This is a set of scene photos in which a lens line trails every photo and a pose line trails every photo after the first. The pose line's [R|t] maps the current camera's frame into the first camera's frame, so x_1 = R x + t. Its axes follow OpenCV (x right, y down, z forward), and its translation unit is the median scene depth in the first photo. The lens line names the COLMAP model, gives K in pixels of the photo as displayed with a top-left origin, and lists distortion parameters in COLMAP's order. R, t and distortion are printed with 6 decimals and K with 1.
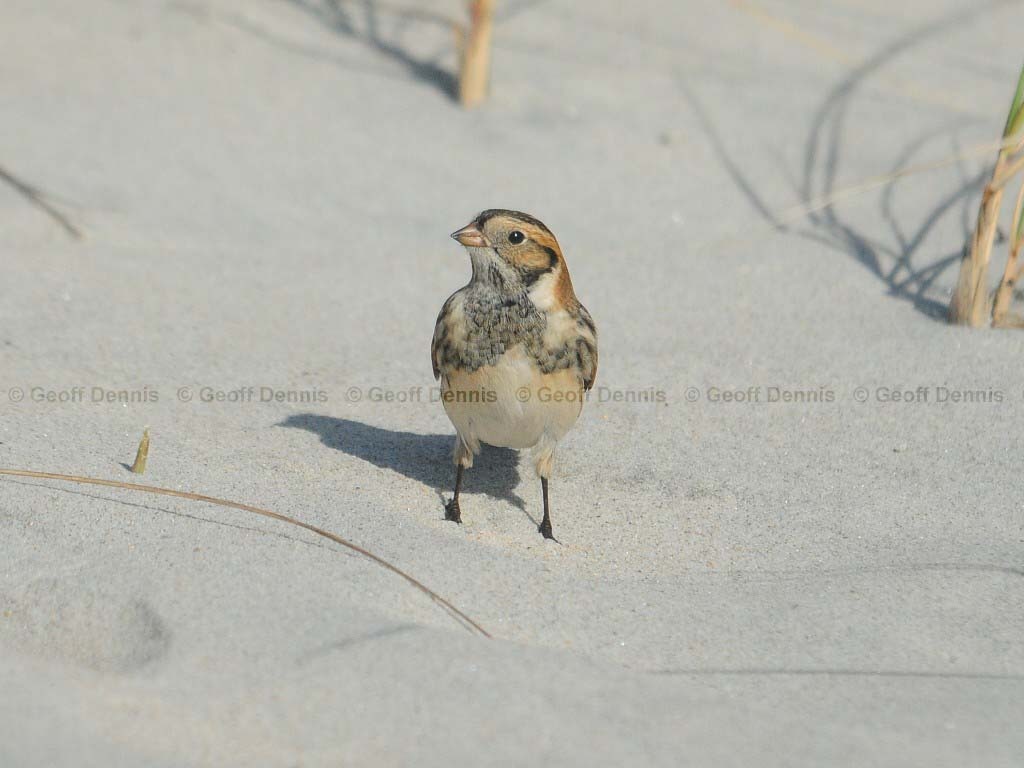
lens RADIAL K [[415.0, 0, 511.2], [0, 415.0, 388.7], [0, 0, 1]] dist [0.007179, 0.000541]
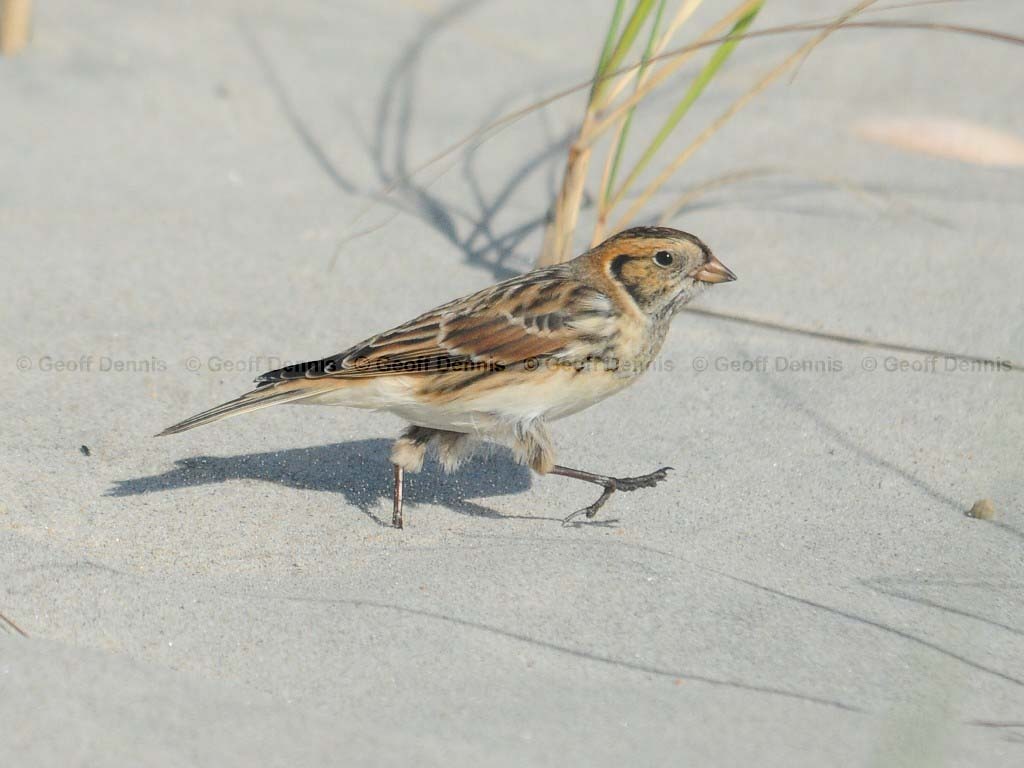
lens RADIAL K [[415.0, 0, 511.6], [0, 415.0, 380.6], [0, 0, 1]] dist [0.007179, 0.000541]
pose [[0.999861, 0.007179, -0.015064, 1.020886], [-0.007164, 0.999974, 0.001045, 0.029224], [0.015071, -0.000937, 0.999886, 0.094363]]
